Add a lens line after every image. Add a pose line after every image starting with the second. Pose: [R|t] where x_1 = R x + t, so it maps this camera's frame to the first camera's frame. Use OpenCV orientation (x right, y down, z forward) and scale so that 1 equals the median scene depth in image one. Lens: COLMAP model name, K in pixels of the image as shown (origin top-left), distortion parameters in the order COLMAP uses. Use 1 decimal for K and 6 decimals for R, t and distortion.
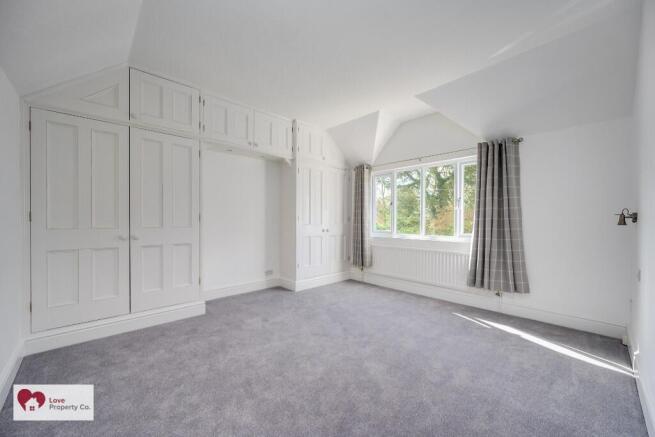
lens RADIAL K [[259.6, 0, 323.7], [0, 259.6, 221.7], [0, 0, 1]] dist [-0.000221, -0.000052]
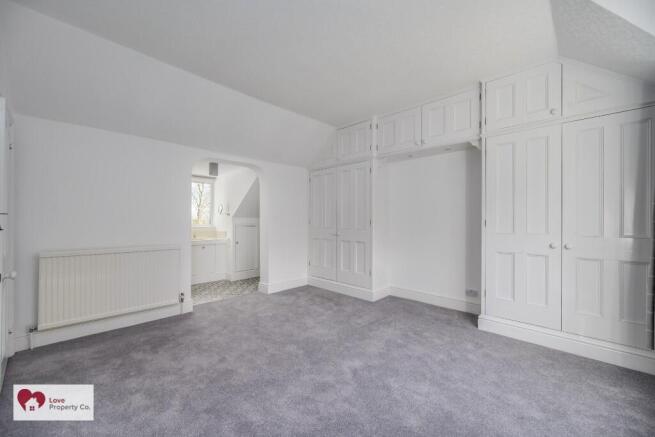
lens RADIAL K [[259.6, 0, 323.7], [0, 259.6, 221.7], [0, 0, 1]] dist [-0.000221, -0.000052]
pose [[0.045873, -0.010294, -0.998894, 0.563451], [-0.019368, 0.999750, -0.011192, 0.001044], [0.998759, 0.019860, 0.045662, 0.548224]]
